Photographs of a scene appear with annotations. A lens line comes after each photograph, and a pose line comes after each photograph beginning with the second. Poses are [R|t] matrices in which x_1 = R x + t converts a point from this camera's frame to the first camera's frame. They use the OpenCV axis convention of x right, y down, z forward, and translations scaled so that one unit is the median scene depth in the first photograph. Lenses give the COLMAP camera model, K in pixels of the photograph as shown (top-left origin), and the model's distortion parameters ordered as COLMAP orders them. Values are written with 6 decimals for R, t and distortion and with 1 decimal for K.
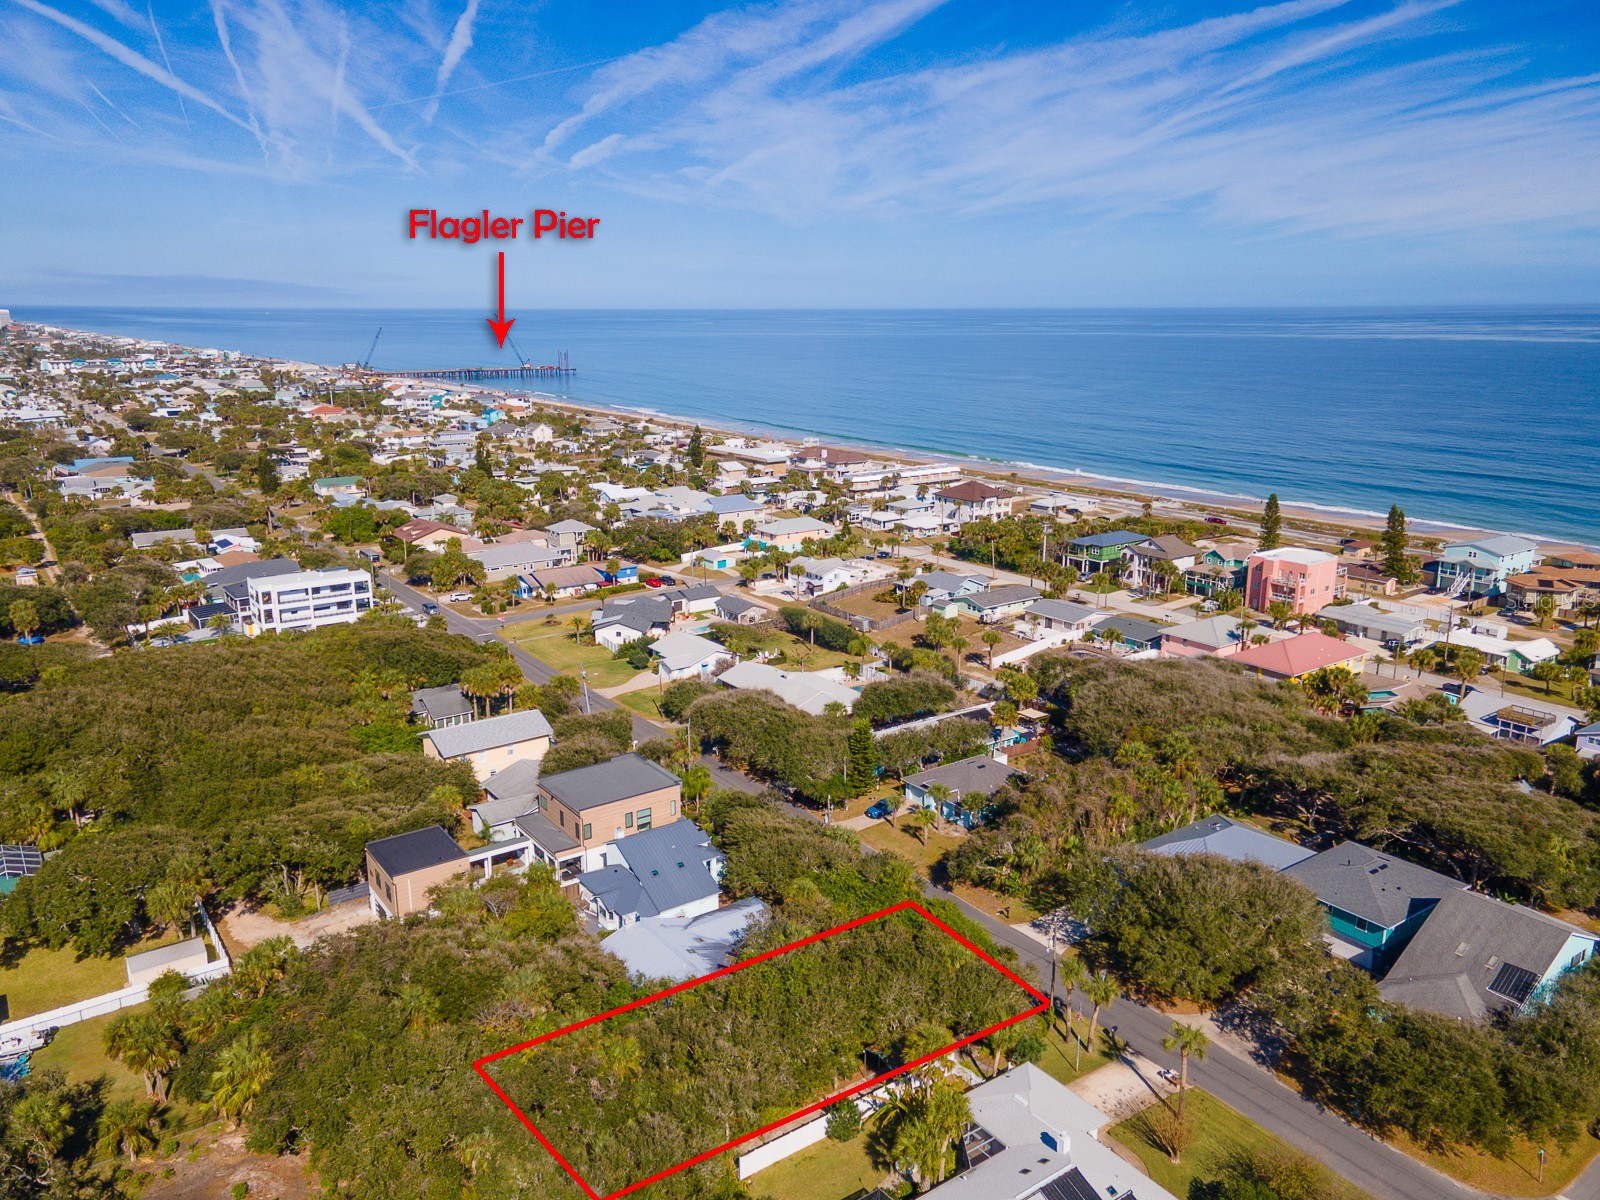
lens RADIAL K [[1171.0, 0, 800.0], [0, 1171.0, 600.0], [0, 0, 1]] dist [0.020927, 0.043338]
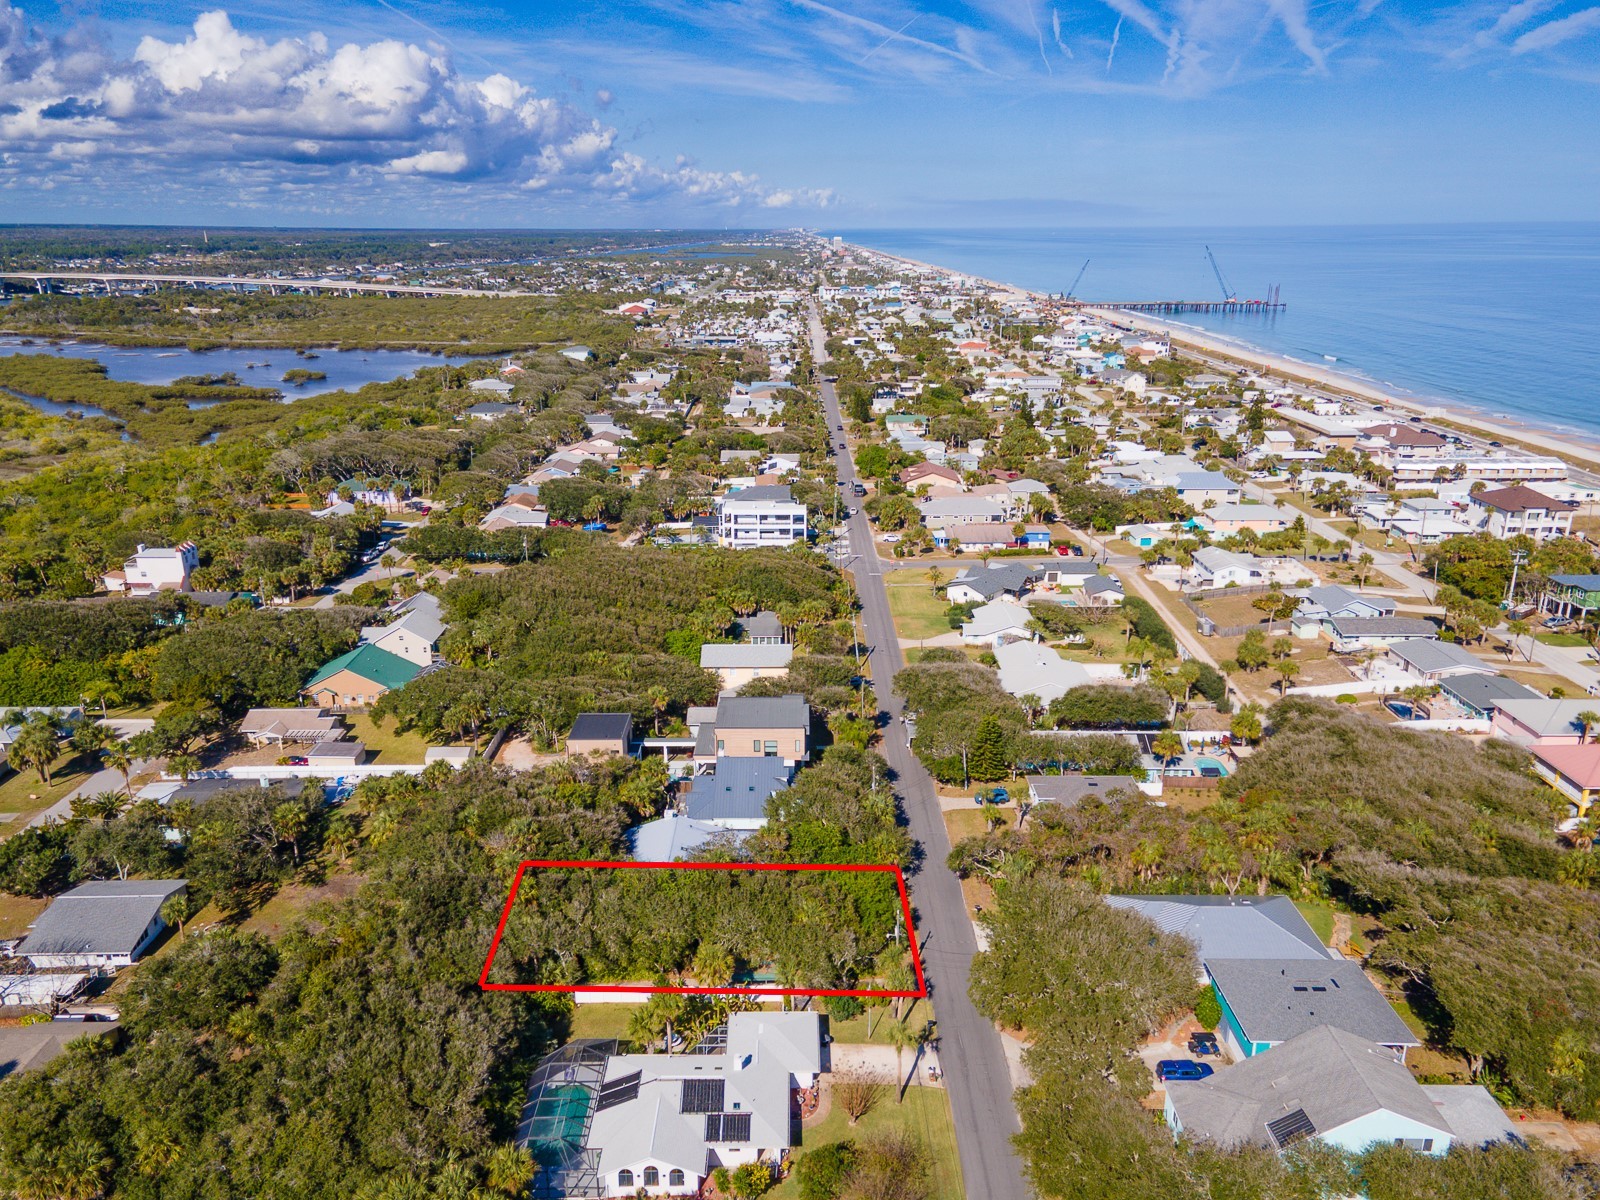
lens RADIAL K [[1171.0, 0, 800.0], [0, 1171.0, 600.0], [0, 0, 1]] dist [0.020927, 0.043338]
pose [[0.809498, 0.175372, -0.560320, 0.327616], [-0.138234, 0.984448, 0.108411, -0.061480], [0.570618, -0.010303, 0.821151, 0.006321]]
